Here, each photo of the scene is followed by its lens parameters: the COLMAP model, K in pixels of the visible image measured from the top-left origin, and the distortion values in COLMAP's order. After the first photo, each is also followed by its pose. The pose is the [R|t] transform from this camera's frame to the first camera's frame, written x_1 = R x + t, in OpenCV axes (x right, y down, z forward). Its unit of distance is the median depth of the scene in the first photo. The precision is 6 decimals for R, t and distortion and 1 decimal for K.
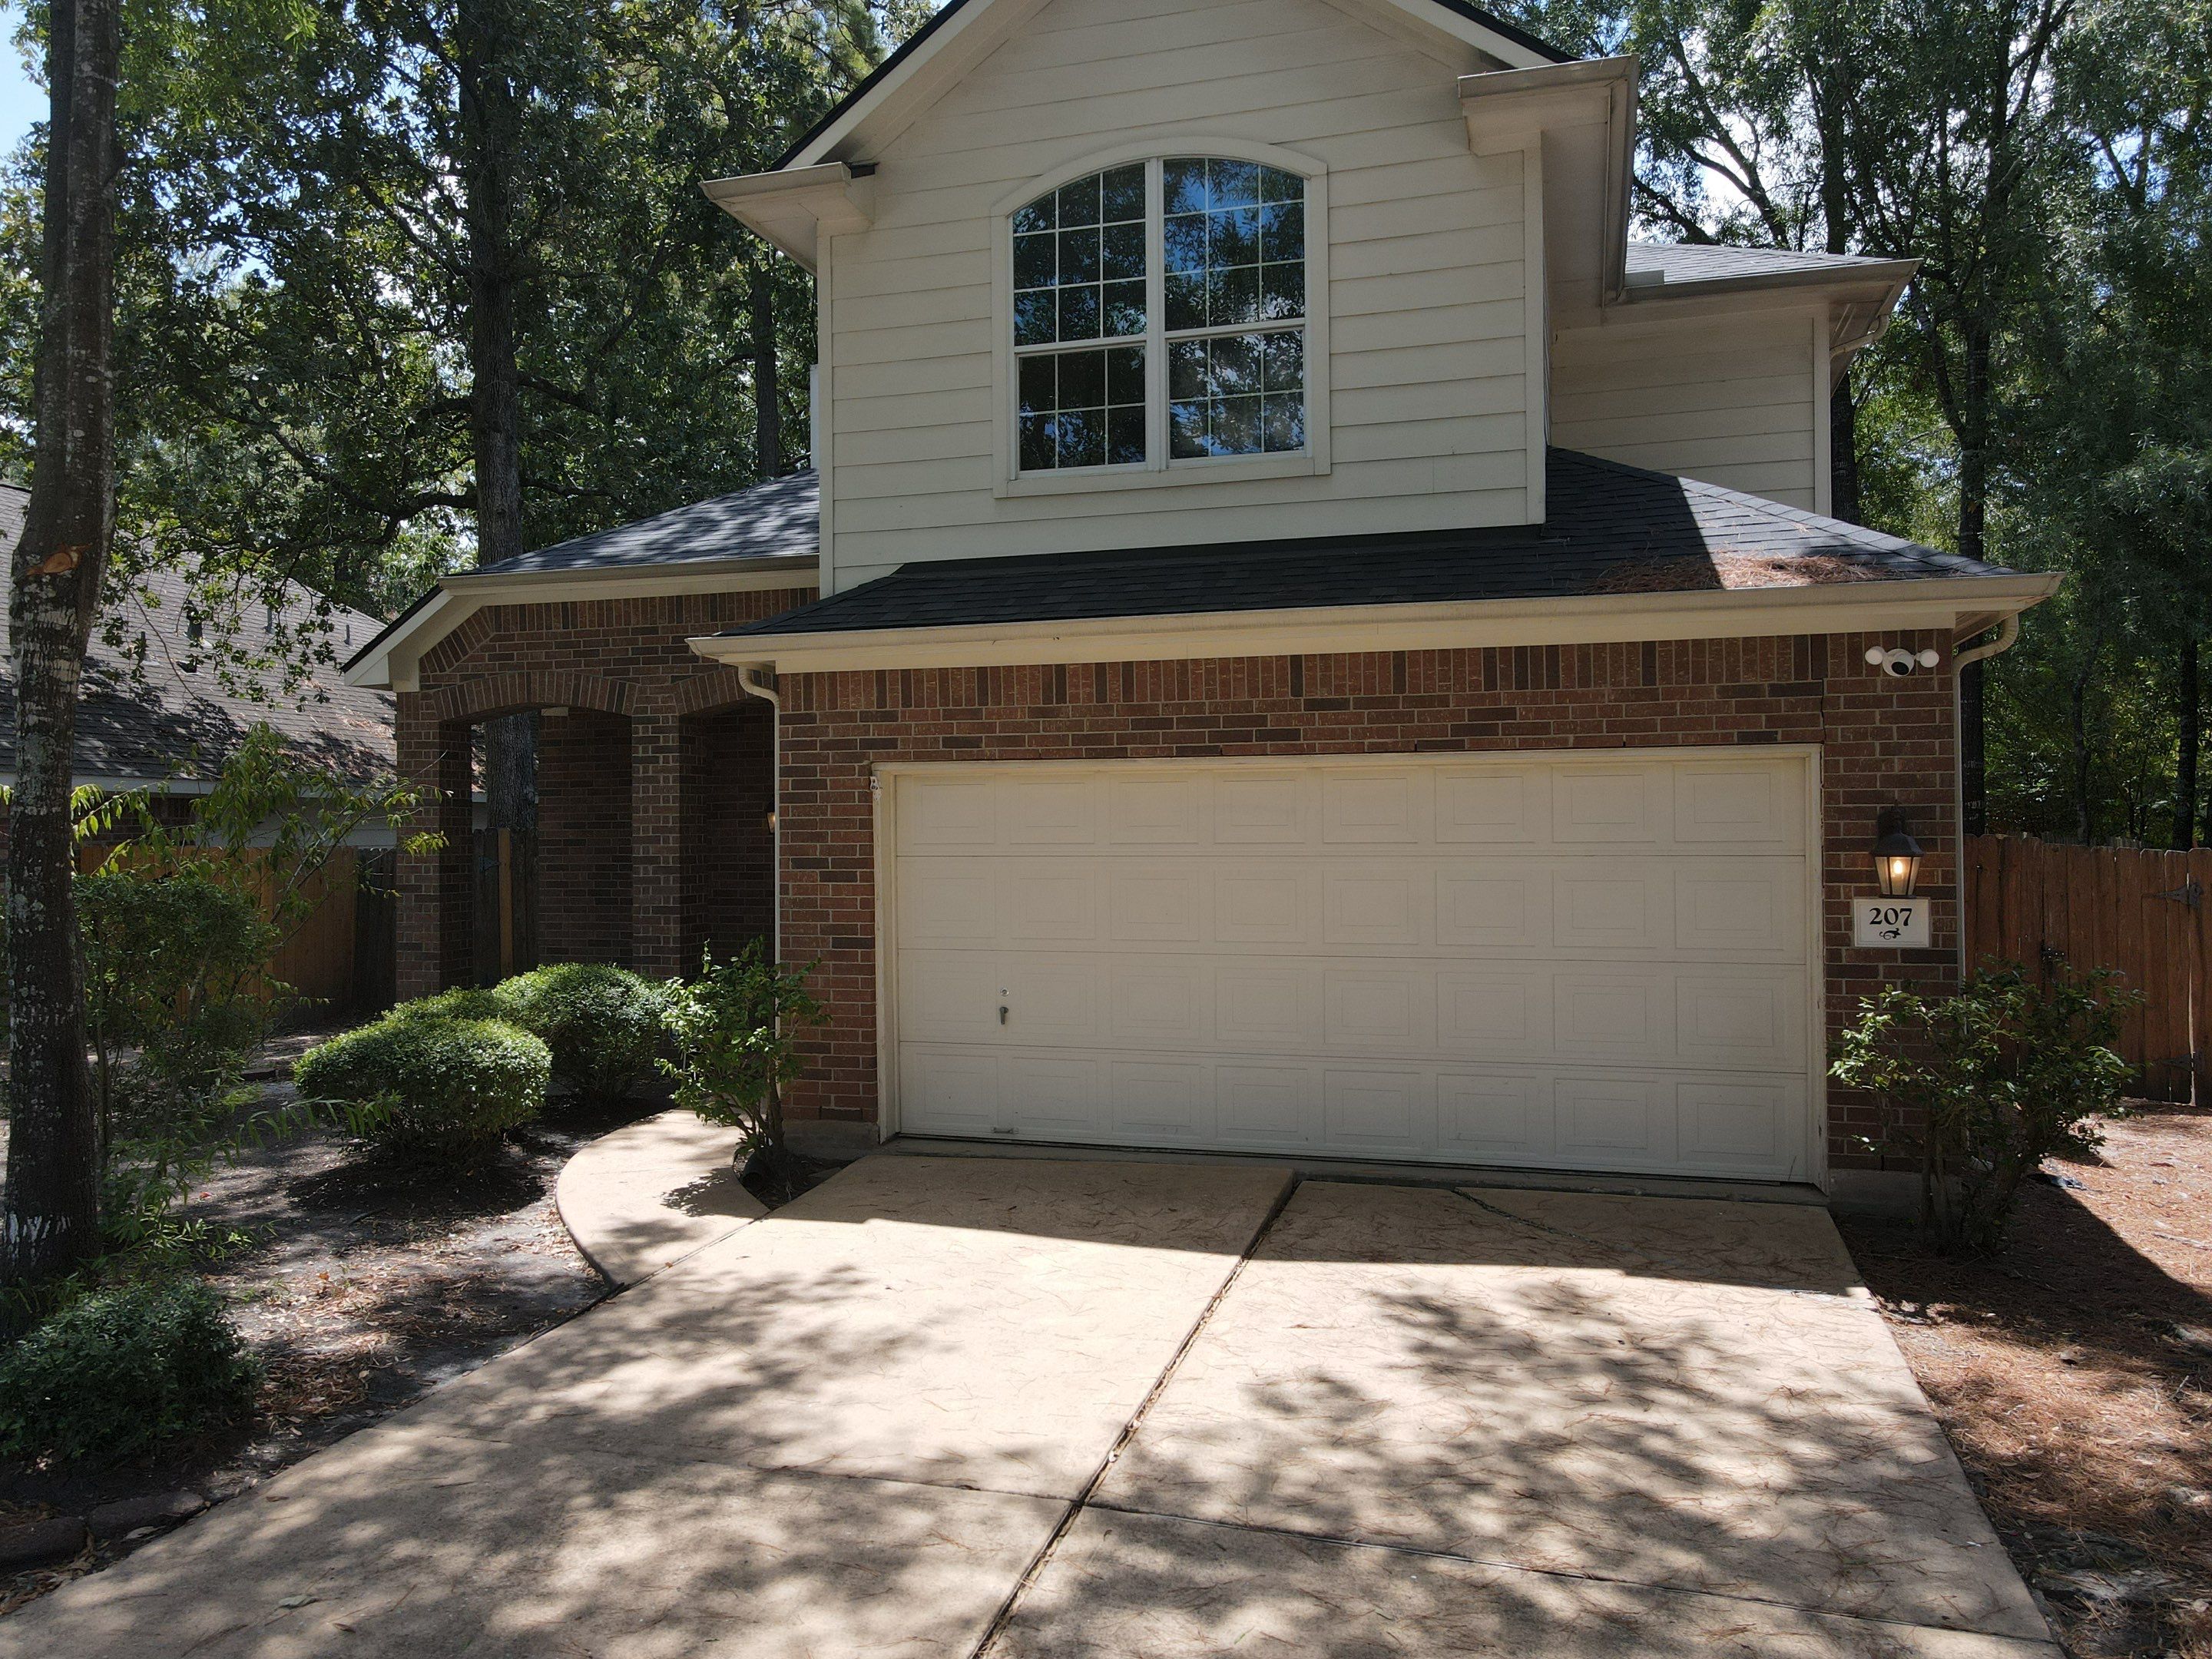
lens RADIAL K [[1637.9, 0, 1106.0], [0, 1637.9, 829.5], [0, 0, 1]] dist [0.000008, 0.071950]
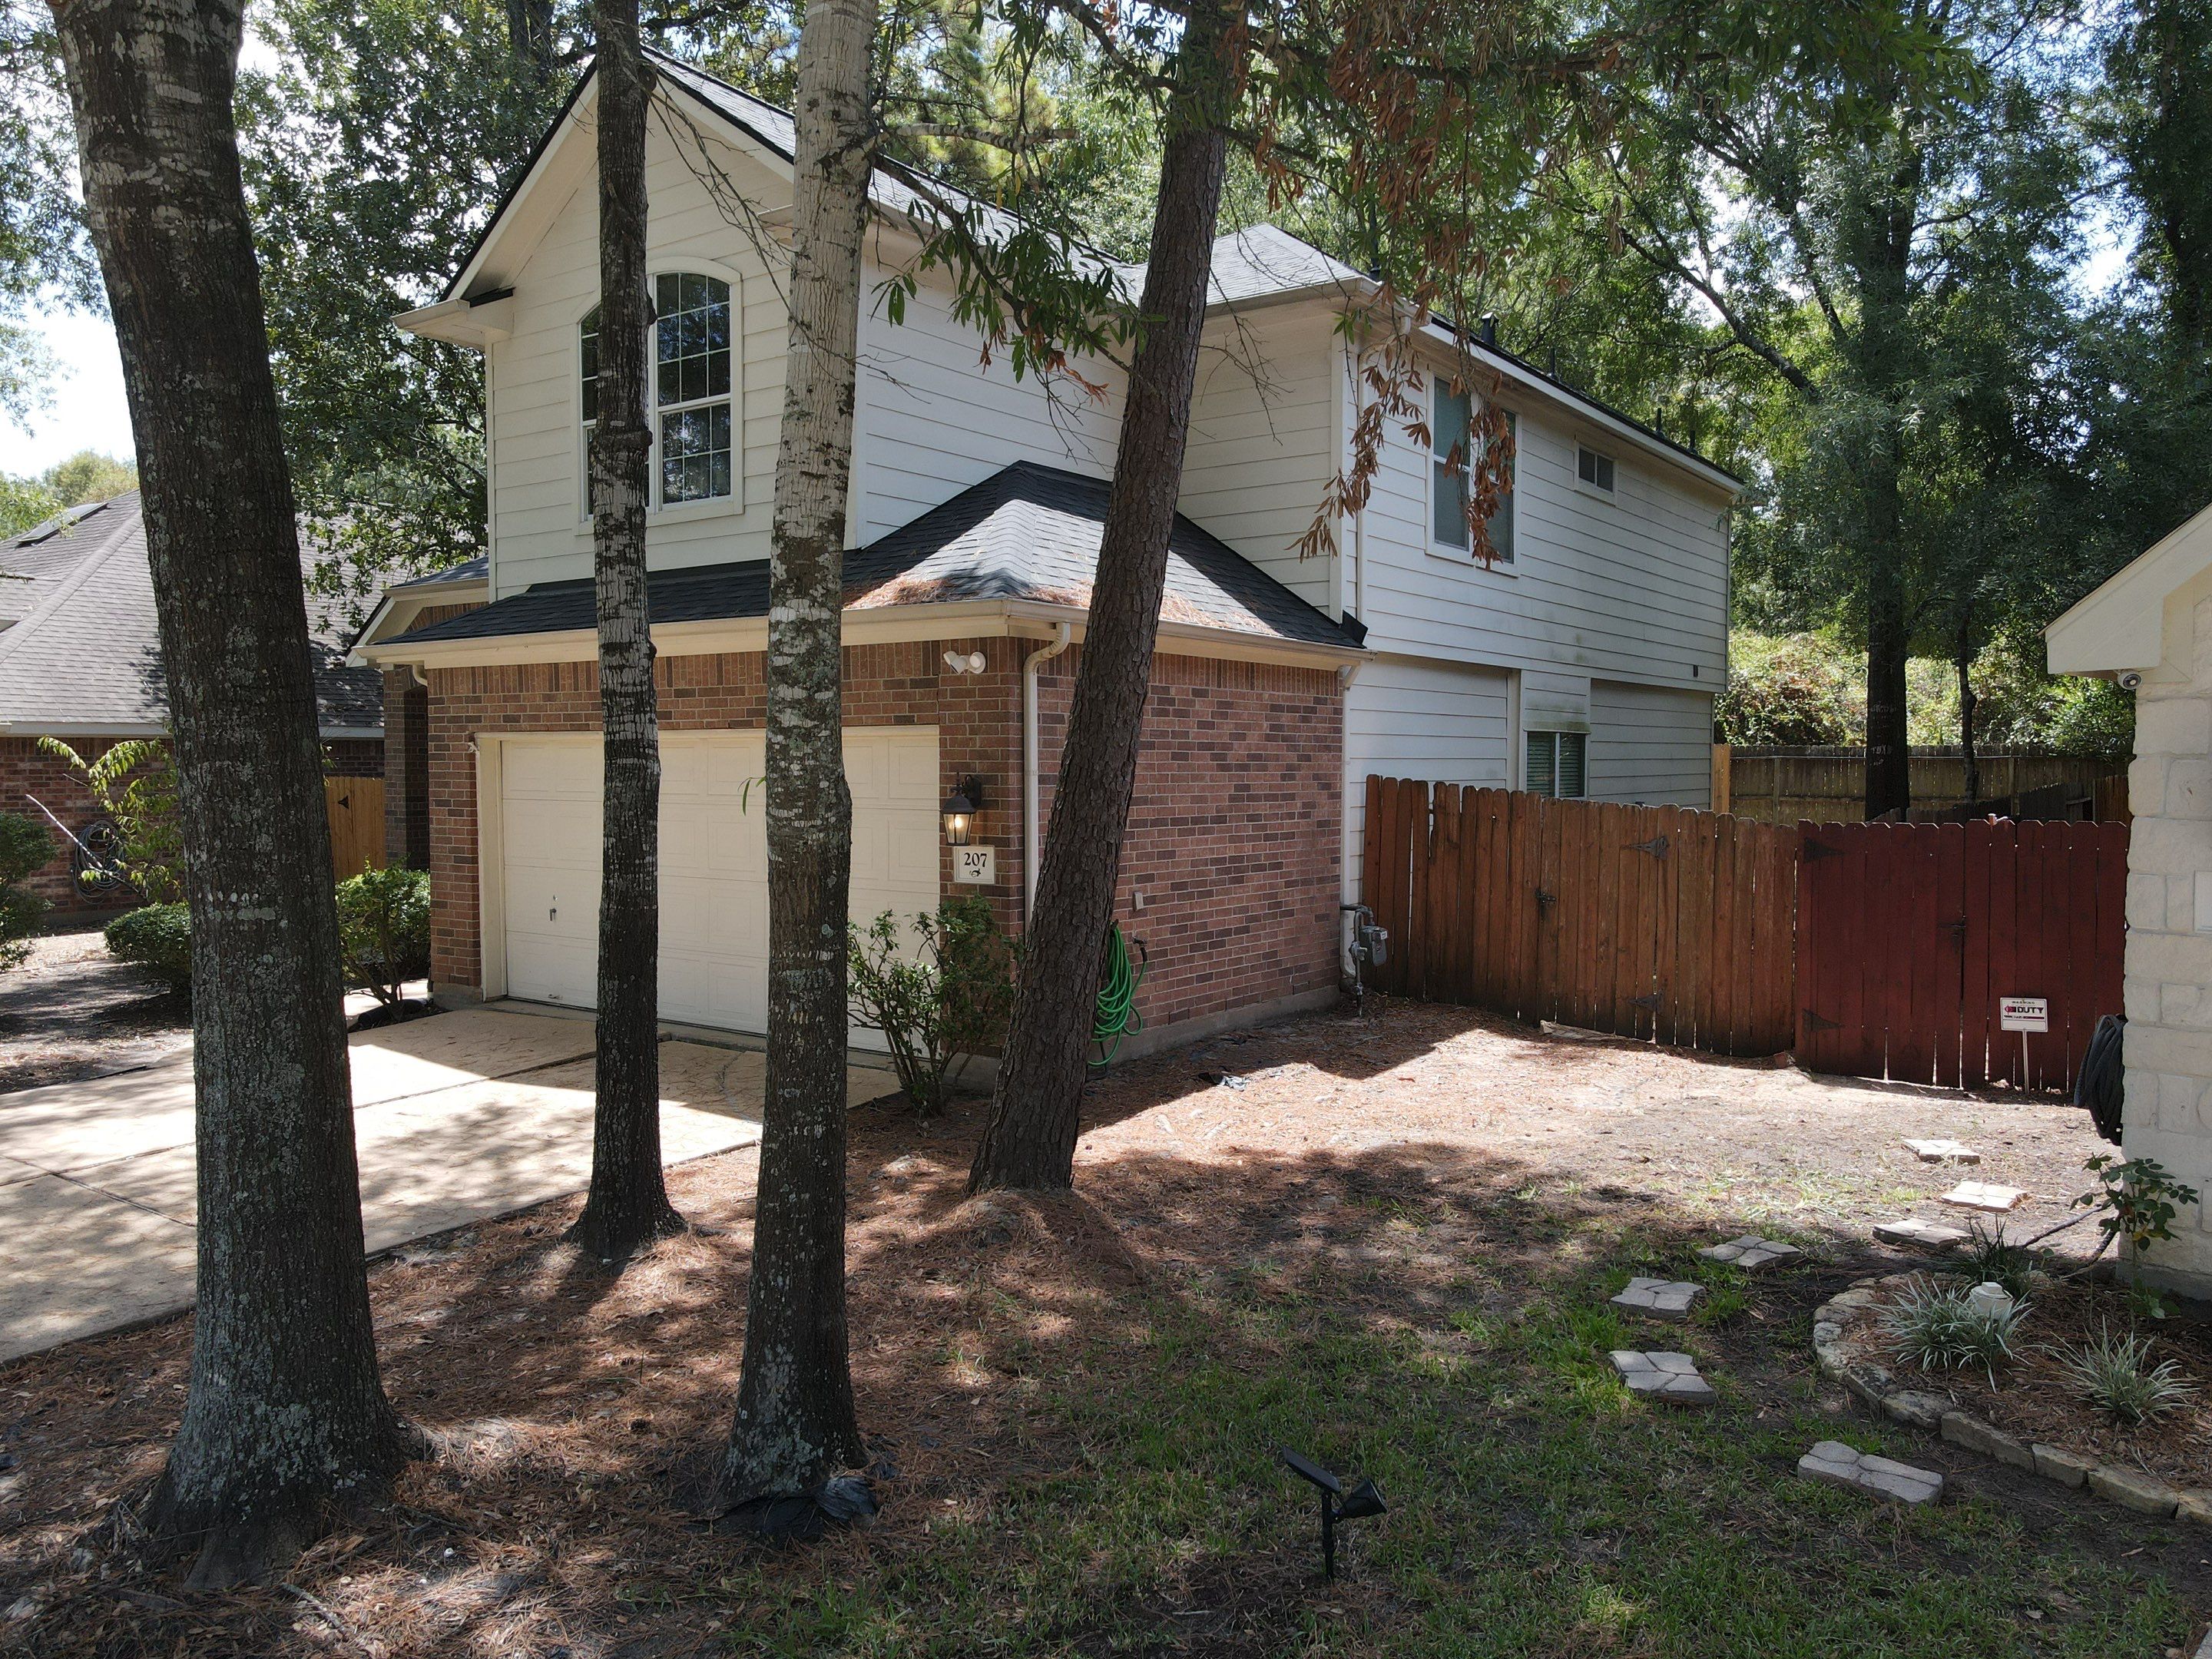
lens RADIAL K [[1615.2, 0, 1106.0], [0, 1615.2, 829.5], [0, 0, 1]] dist [-0.000331, 0.023532]
pose [[0.946184, 0.018910, -0.323076, 0.884466], [-0.001899, 0.998599, 0.052888, -0.034386], [0.323624, -0.049428, 0.944894, -0.151911]]
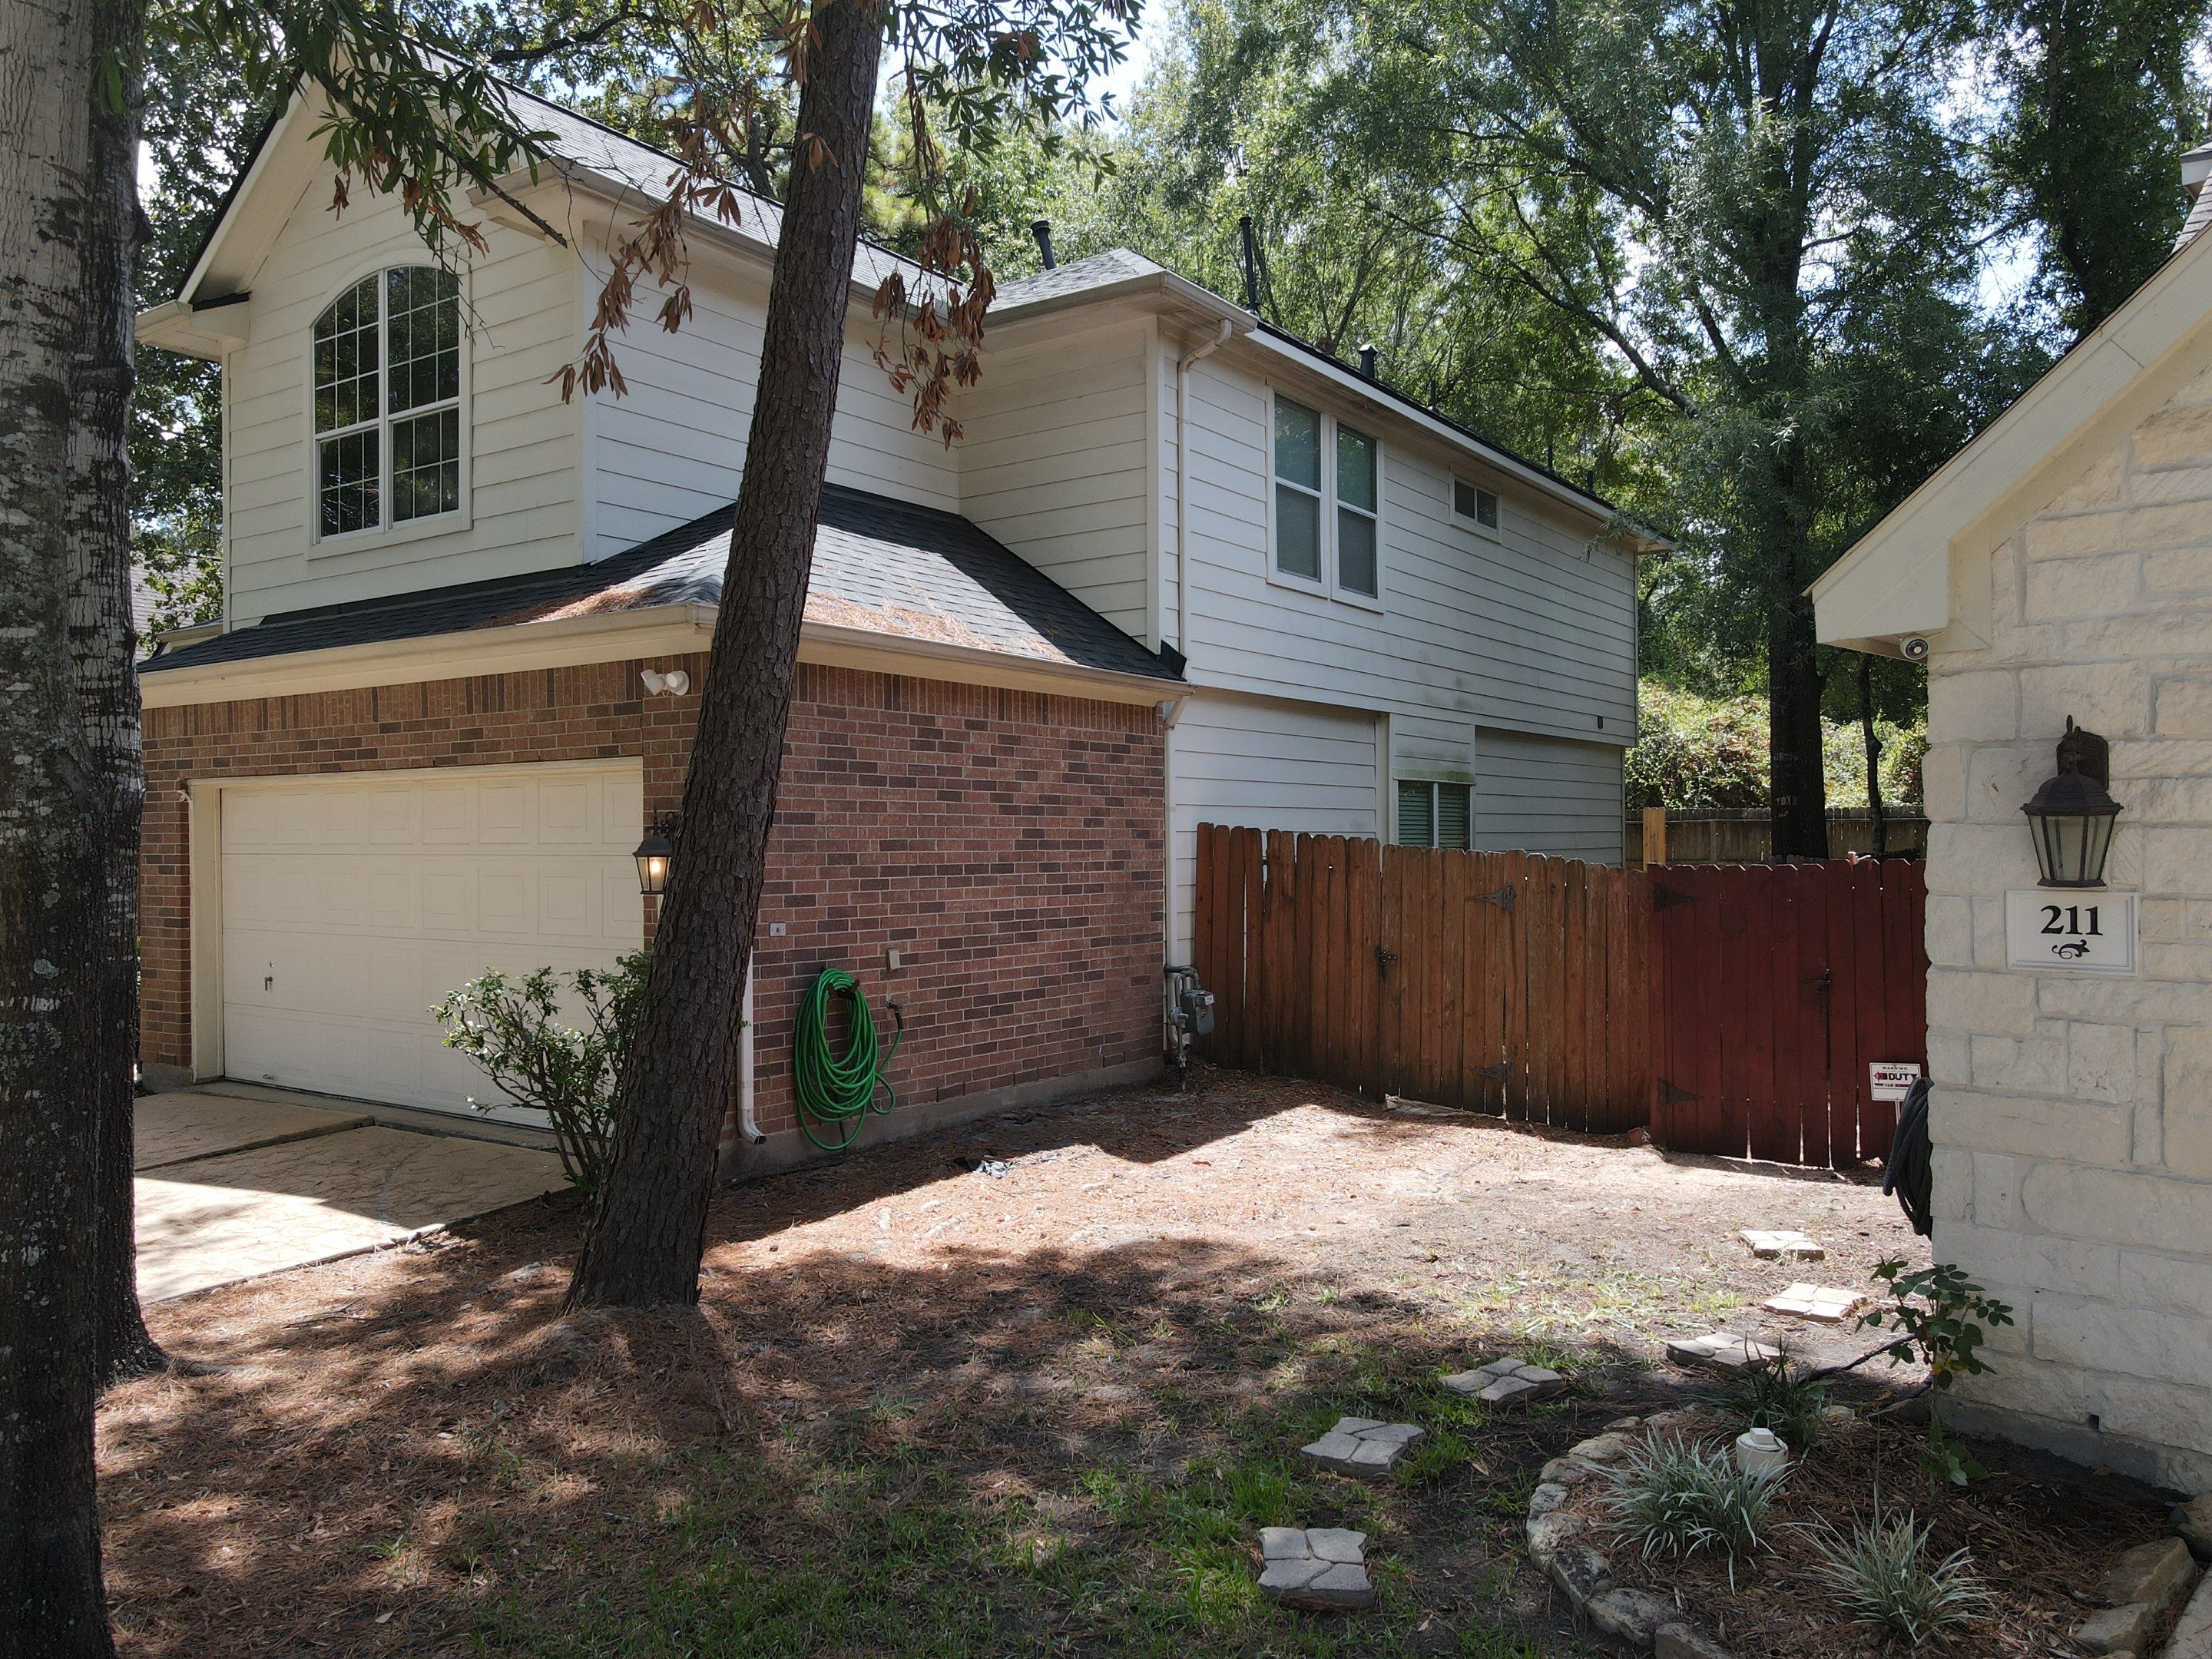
lens RADIAL K [[1614.7, 0, 1106.0], [0, 1614.7, 829.5], [0, 0, 1]] dist [-0.001635, 0.045952]
pose [[0.950083, -0.002492, -0.311987, 0.983295], [0.003926, 0.999984, 0.003968, -0.004774], [0.311973, -0.004995, 0.950078, 0.042369]]
